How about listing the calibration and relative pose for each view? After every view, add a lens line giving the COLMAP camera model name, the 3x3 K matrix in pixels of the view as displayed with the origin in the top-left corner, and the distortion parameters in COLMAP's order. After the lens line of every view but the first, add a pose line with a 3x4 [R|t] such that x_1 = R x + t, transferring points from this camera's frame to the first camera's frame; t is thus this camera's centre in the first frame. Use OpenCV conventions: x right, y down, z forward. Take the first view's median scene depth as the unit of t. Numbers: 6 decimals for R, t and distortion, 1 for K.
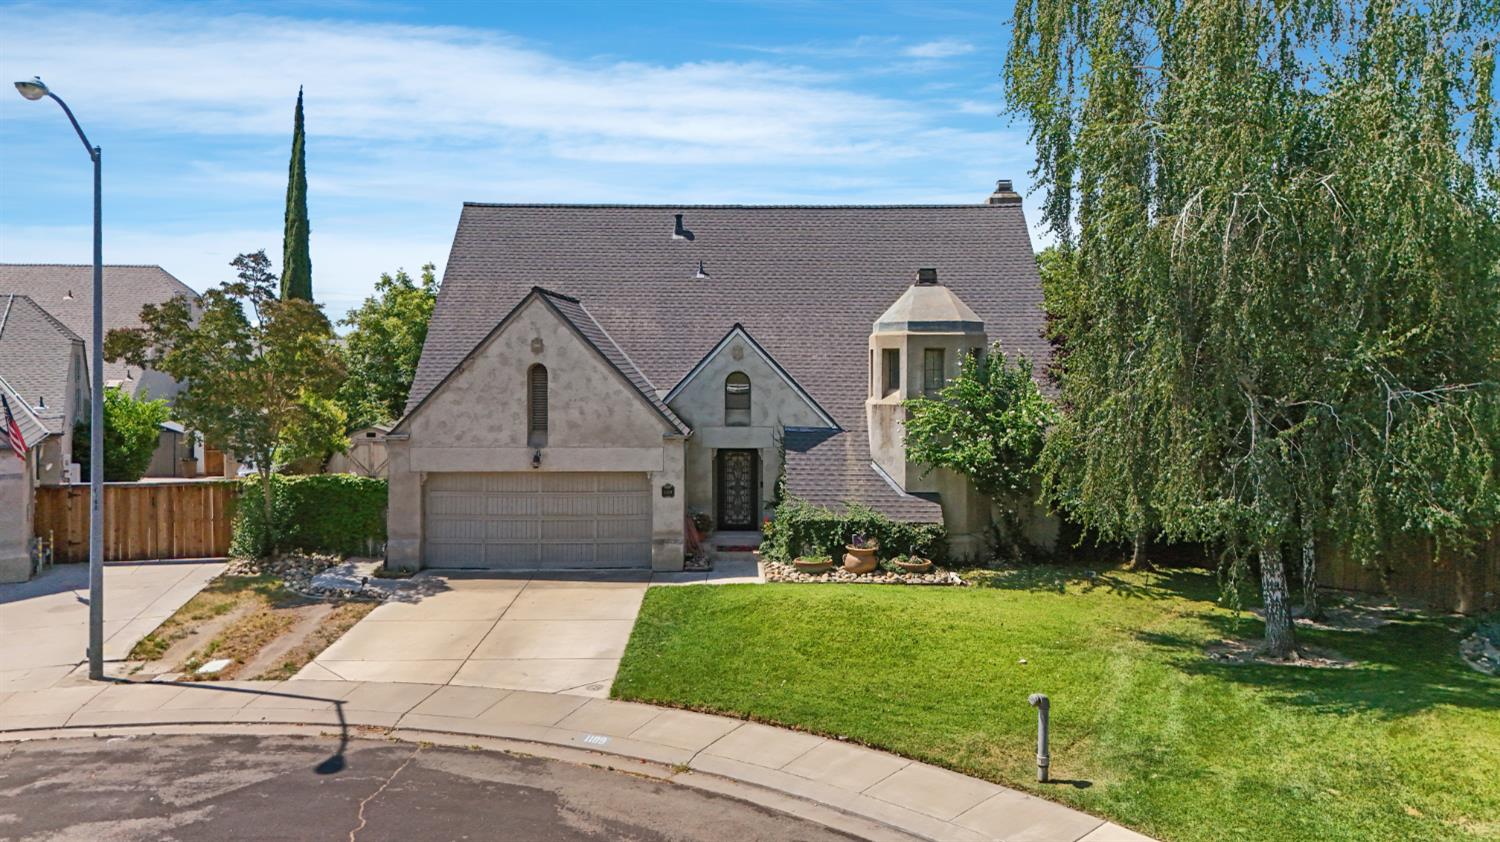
lens RADIAL K [[1106.2, 0, 728.2], [0, 1106.2, 346.1], [0, 0, 1]] dist [0.079822, -0.067245]
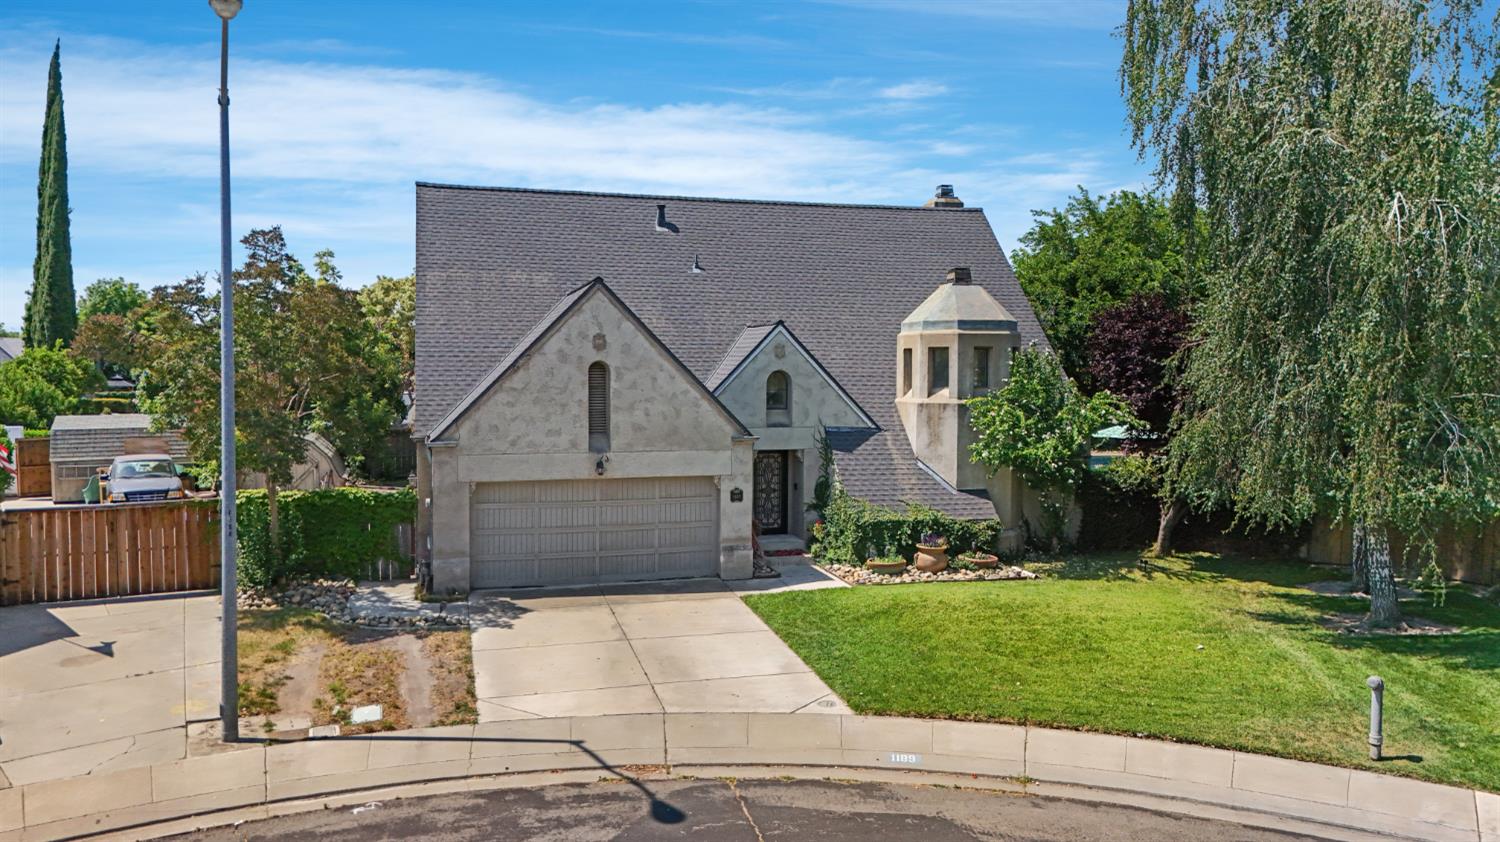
lens RADIAL K [[1106.2, 0, 742.8], [0, 1106.2, 377.5], [0, 0, 1]] dist [0.079822, -0.067245]
pose [[0.963495, -0.001969, 0.267718, -0.304374], [-0.004346, 0.999726, 0.022992, 0.007837], [-0.267689, -0.023316, 0.963223, 0.087380]]
